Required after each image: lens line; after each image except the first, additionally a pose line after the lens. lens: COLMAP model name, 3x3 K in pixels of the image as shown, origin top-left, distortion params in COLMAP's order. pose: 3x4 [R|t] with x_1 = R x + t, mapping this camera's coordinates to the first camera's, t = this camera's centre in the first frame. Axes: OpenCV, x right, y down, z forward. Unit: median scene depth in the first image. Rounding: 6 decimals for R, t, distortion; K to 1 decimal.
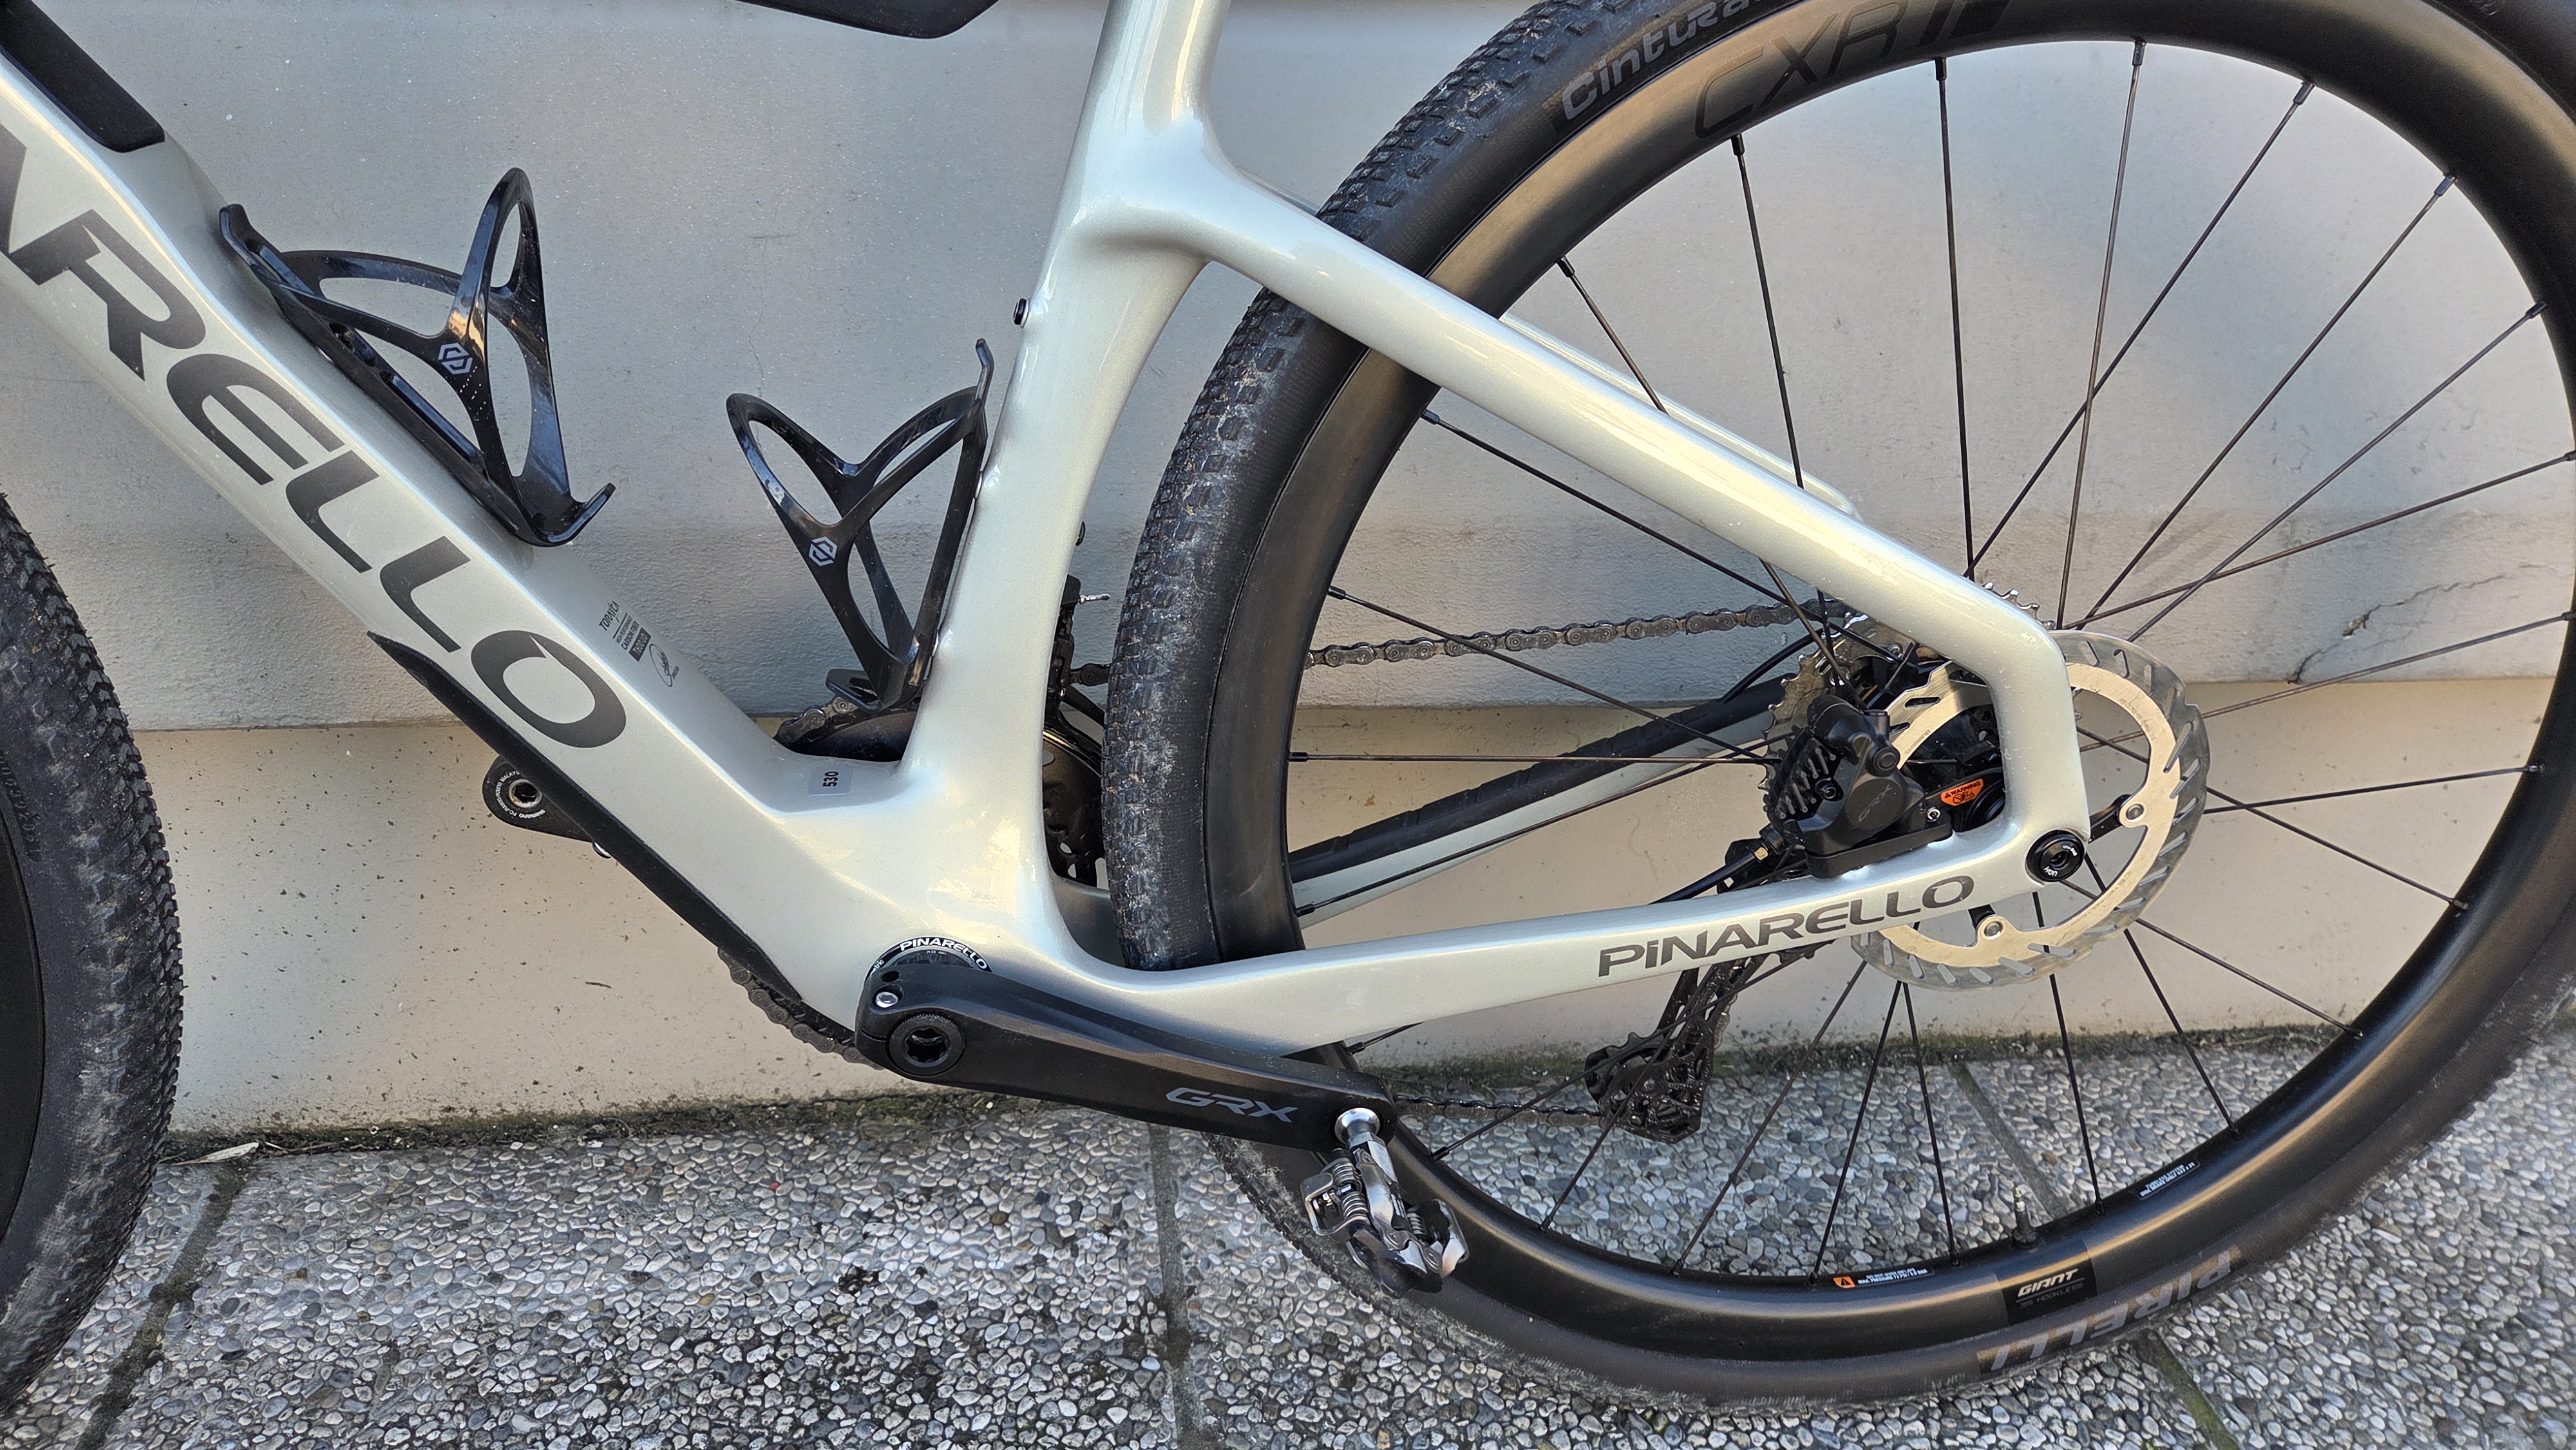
lens RADIAL K [[1789.9, 0, 1271.7], [0, 1789.9, 767.4], [0, 0, 1]] dist [0.070160, -0.070947]
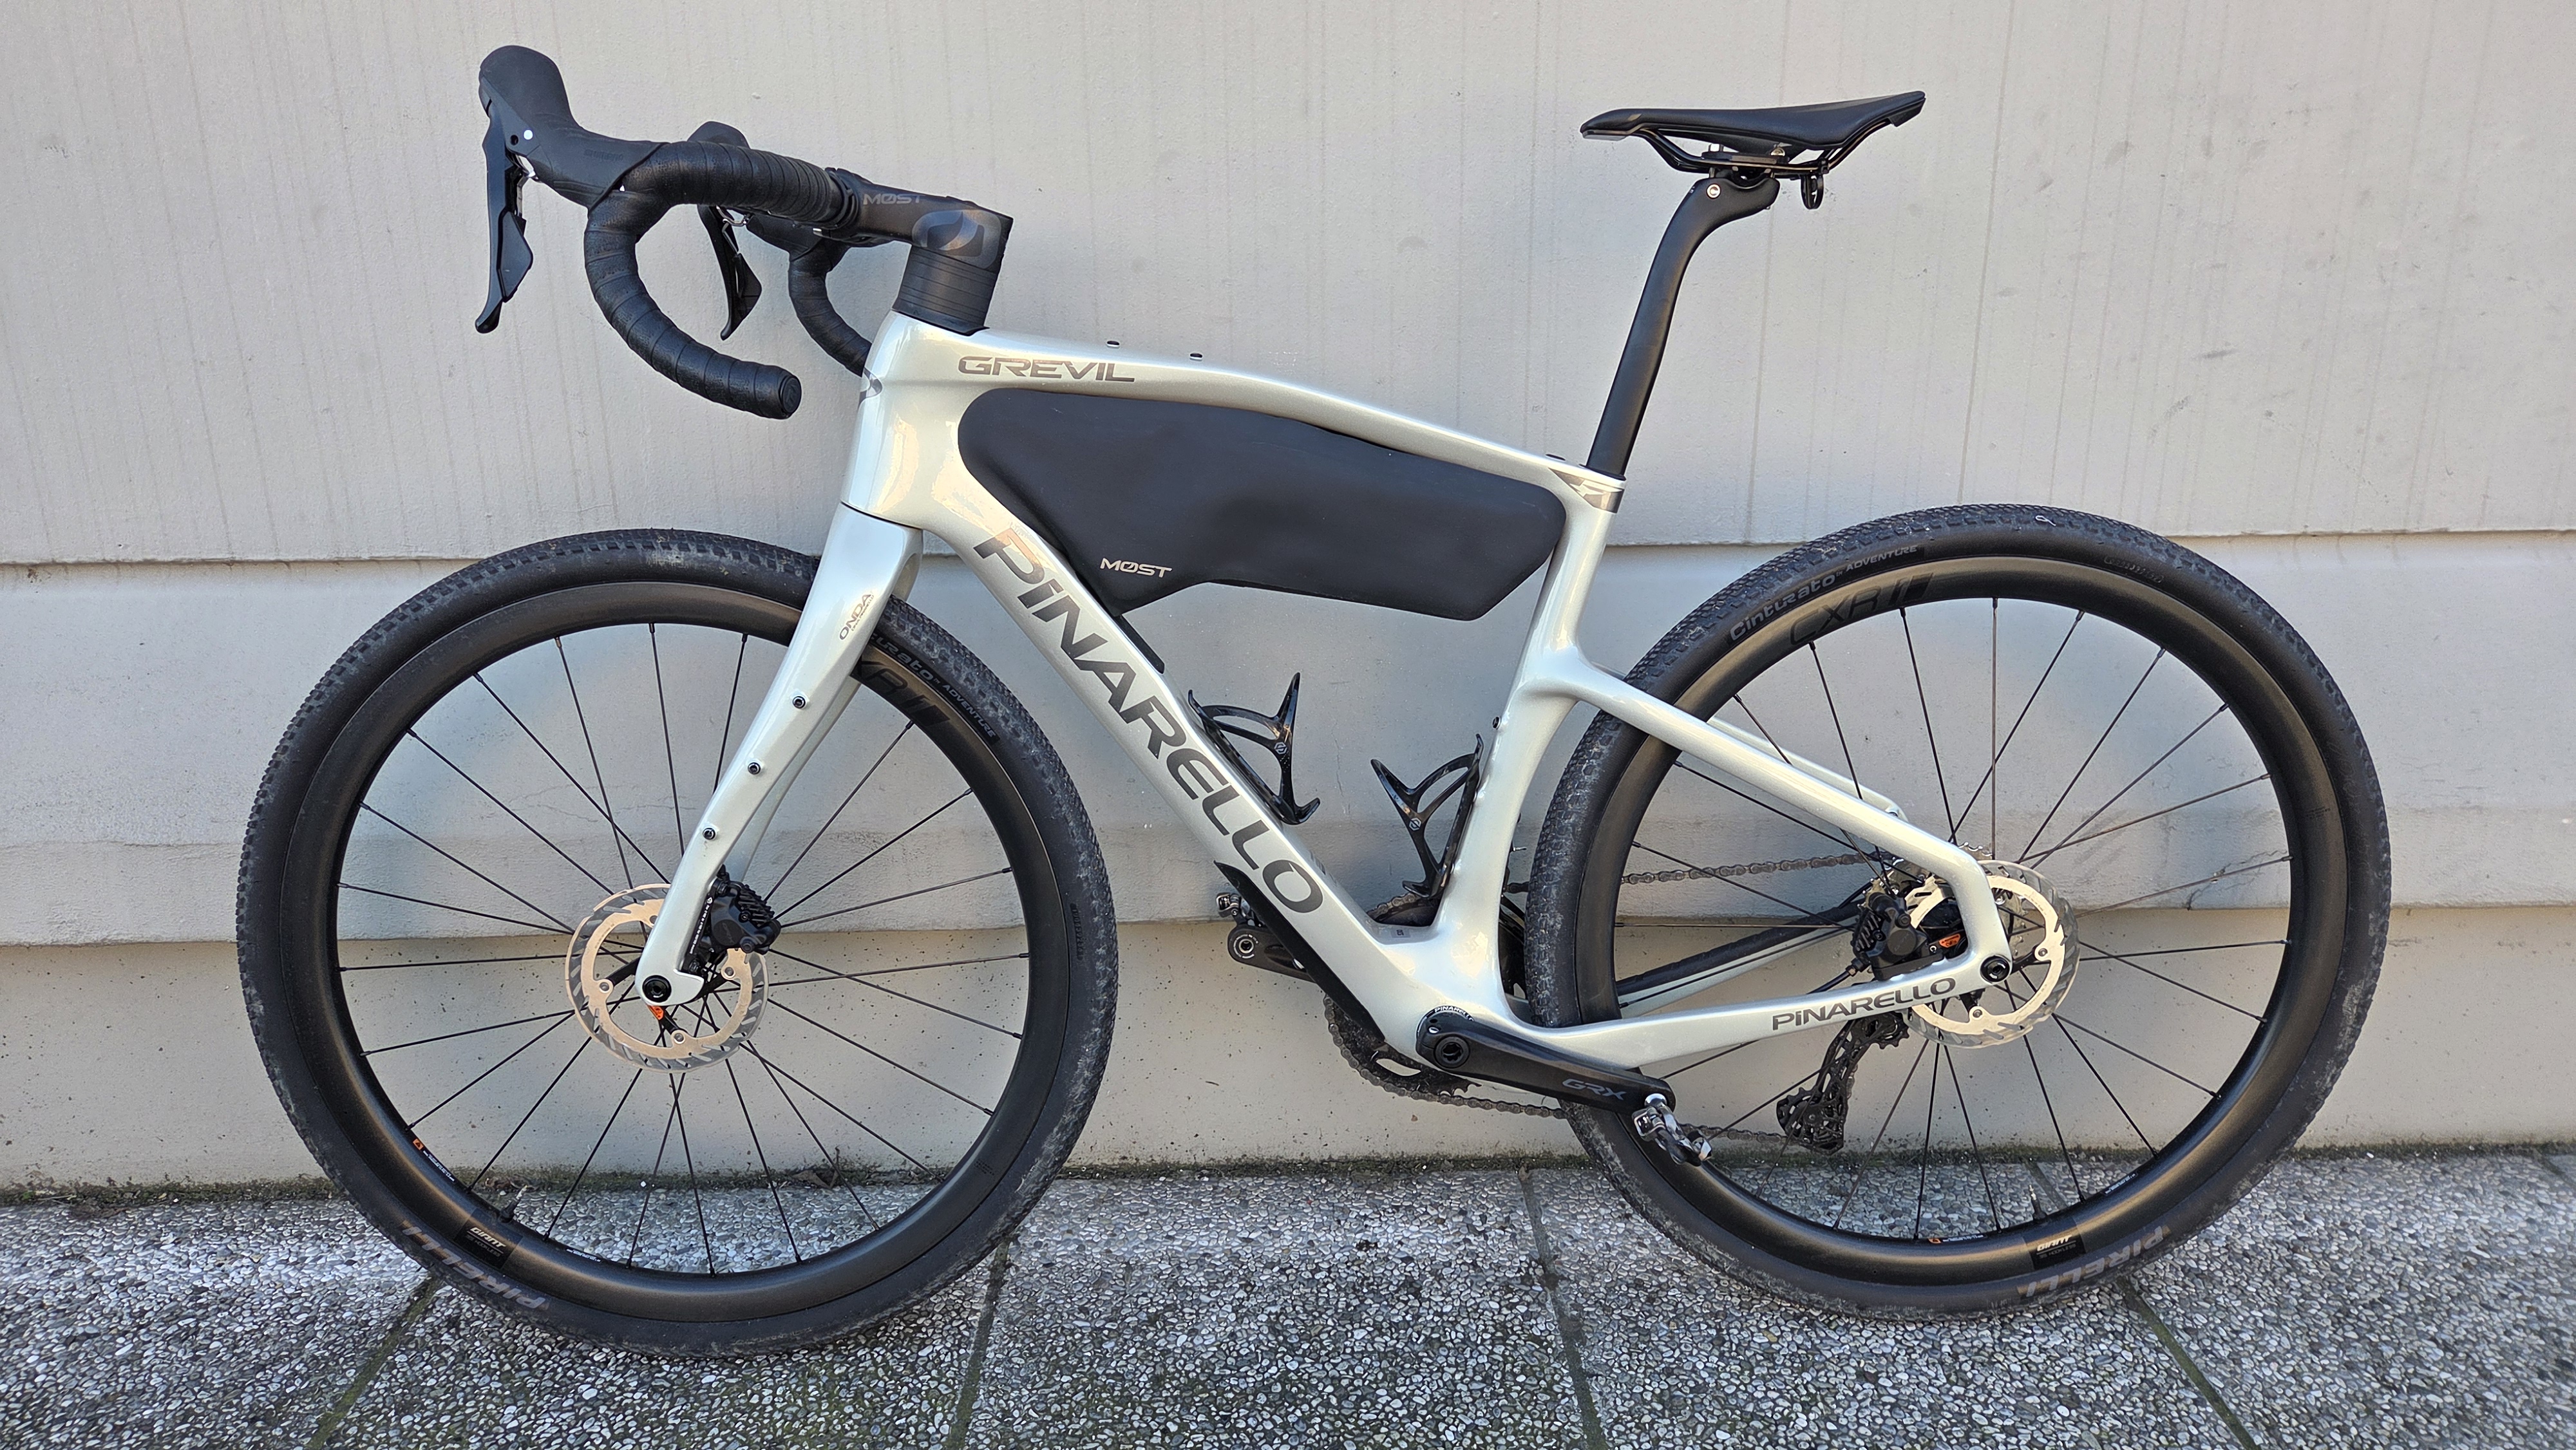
lens RADIAL K [[1812.8, 0, 1288.0], [0, 1812.8, 725.0], [0, 0, 1]] dist [0.077167, -0.054047]
pose [[0.993374, -0.016856, -0.113687, -0.123183], [-0.007917, 0.976801, -0.214004, 0.222791], [0.114657, 0.213486, 0.970195, -1.144503]]
